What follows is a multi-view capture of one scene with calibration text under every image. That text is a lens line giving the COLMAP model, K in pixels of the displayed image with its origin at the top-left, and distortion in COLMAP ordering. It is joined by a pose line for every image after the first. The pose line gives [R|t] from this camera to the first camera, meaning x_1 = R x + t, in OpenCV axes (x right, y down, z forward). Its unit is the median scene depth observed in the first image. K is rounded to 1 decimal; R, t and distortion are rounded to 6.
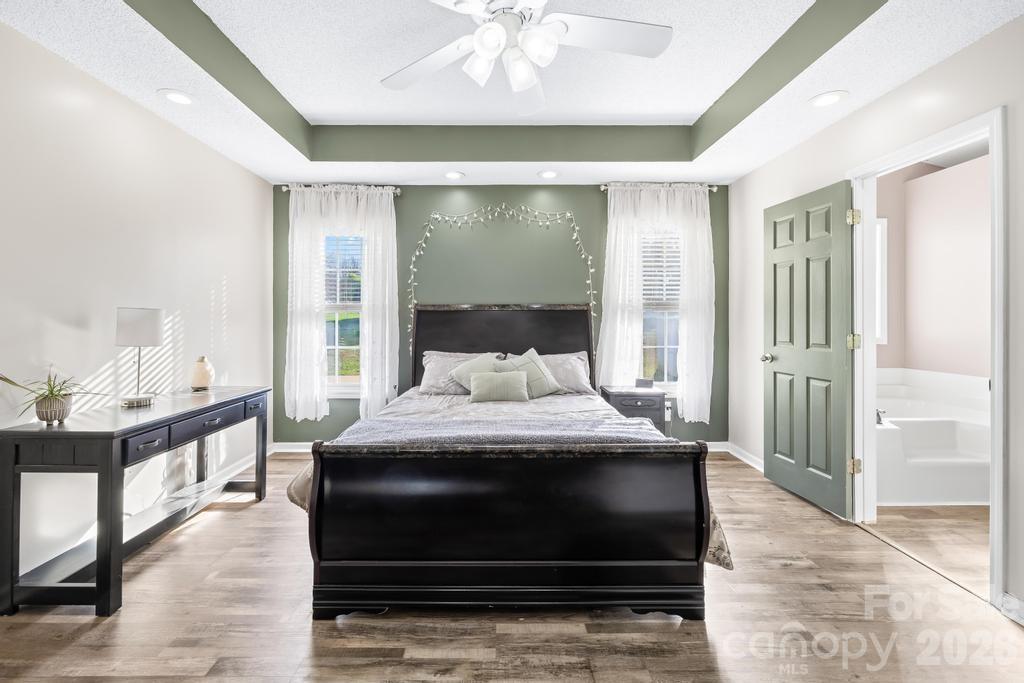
lens RADIAL K [[429.7, 0, 506.7], [0, 429.7, 334.9], [0, 0, 1]] dist [-0.000465, -0.000329]
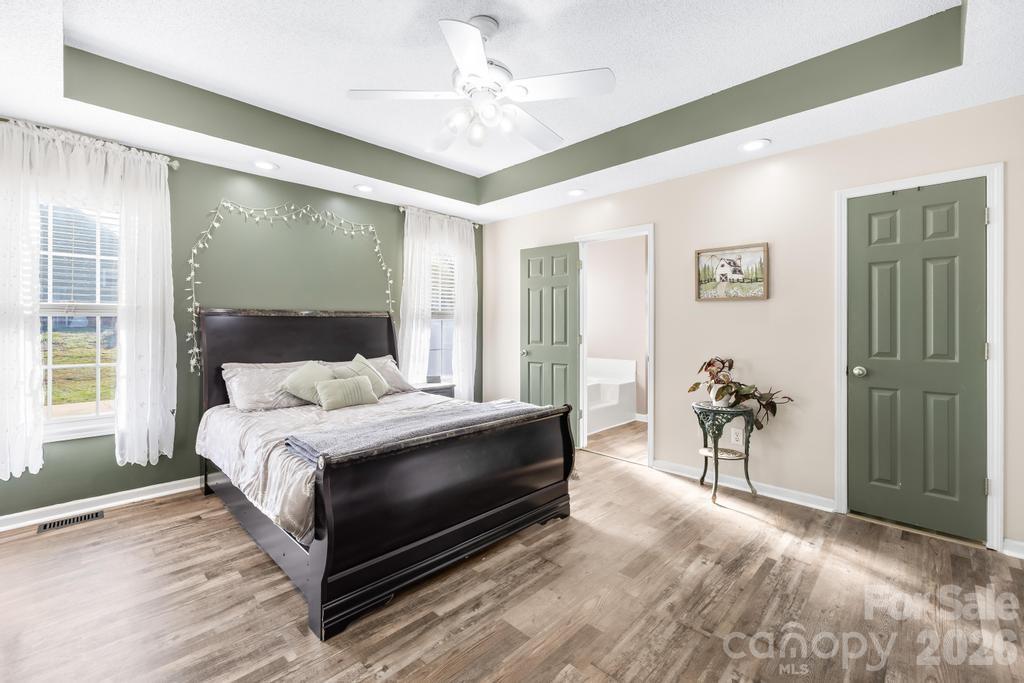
lens RADIAL K [[419.0, 0, 512.0], [0, 419.0, 341.5], [0, 0, 1]] dist [-0.001034, -0.000239]
pose [[0.715007, -0.025413, 0.698655, -0.394385], [0.025280, 0.999625, 0.010489, -0.000228], [-0.698660, 0.010162, 0.715382, 0.018684]]
